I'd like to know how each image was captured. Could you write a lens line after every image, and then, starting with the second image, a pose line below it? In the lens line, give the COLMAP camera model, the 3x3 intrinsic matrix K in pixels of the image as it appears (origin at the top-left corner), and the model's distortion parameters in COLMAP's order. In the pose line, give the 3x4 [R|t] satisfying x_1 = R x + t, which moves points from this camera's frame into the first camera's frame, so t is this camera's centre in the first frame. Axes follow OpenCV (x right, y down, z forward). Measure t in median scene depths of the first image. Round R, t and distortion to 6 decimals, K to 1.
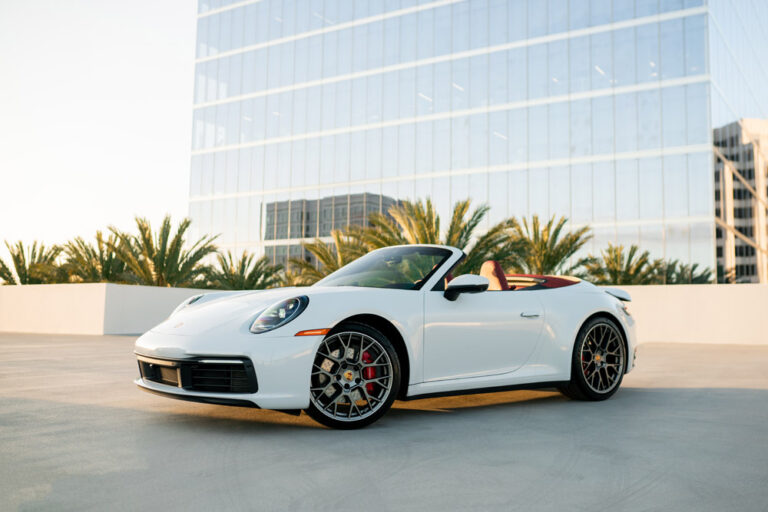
lens RADIAL K [[774.3, 0, 402.5], [0, 774.3, 252.7], [0, 0, 1]] dist [-0.032748, 0.016546]
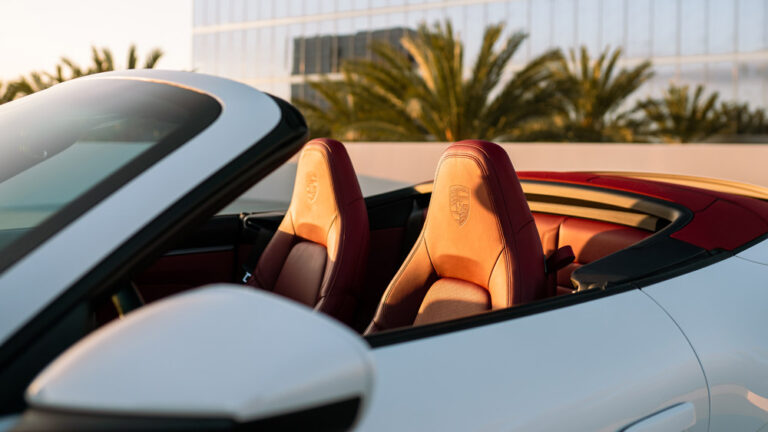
lens RADIAL K [[787.0, 0, 418.3], [0, 787.0, 216.4], [0, 0, 1]] dist [-0.012359, -0.009887]
pose [[0.999551, 0.009092, -0.028553, 0.015660], [-0.004526, 0.987733, 0.156086, -0.000358], [0.029622, -0.155887, 0.987331, 0.111504]]
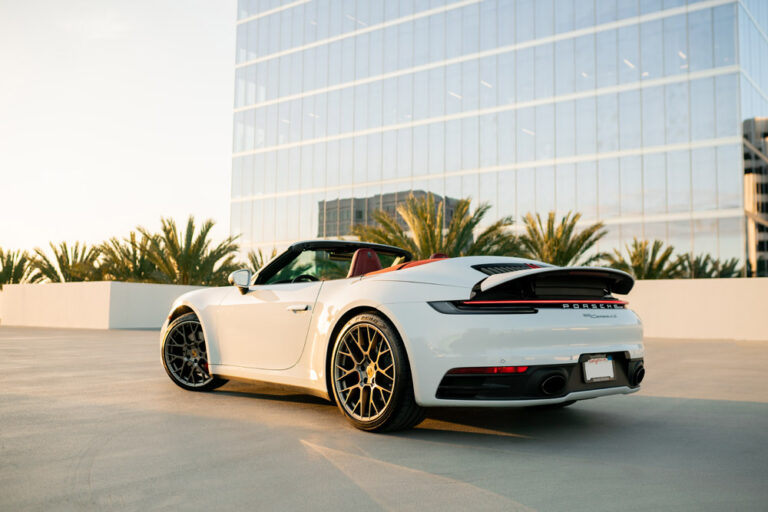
lens RADIAL K [[768.6, 0, 387.2], [0, 768.6, 263.3], [0, 0, 1]] dist [-0.034139, 0.024187]
pose [[0.995228, -0.006713, -0.097349, 0.044102], [0.008515, 0.999800, 0.018106, -0.000974], [0.097208, -0.018849, 0.995086, -0.013328]]
